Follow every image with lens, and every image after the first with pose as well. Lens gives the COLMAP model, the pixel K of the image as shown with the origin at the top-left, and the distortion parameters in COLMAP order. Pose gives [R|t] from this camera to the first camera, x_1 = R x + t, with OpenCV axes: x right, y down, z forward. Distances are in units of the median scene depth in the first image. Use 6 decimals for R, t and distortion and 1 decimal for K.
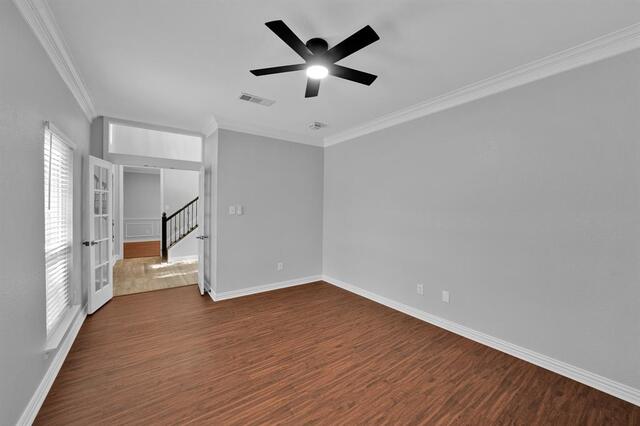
lens RADIAL K [[250.4, 0, 321.8], [0, 250.4, 212.4], [0, 0, 1]] dist [-0.012972, -0.000056]
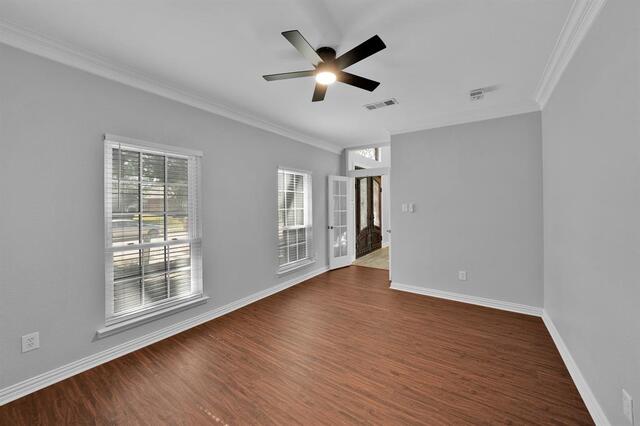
lens RADIAL K [[237.7, 0, 322.7], [0, 237.7, 206.1], [0, 0, 1]] dist [-0.003160, -0.000100]
pose [[0.347818, -0.007251, -0.937534, 0.548206], [-0.011347, 0.999864, -0.011942, -0.000392], [0.937493, 0.014792, 0.347689, 0.378976]]
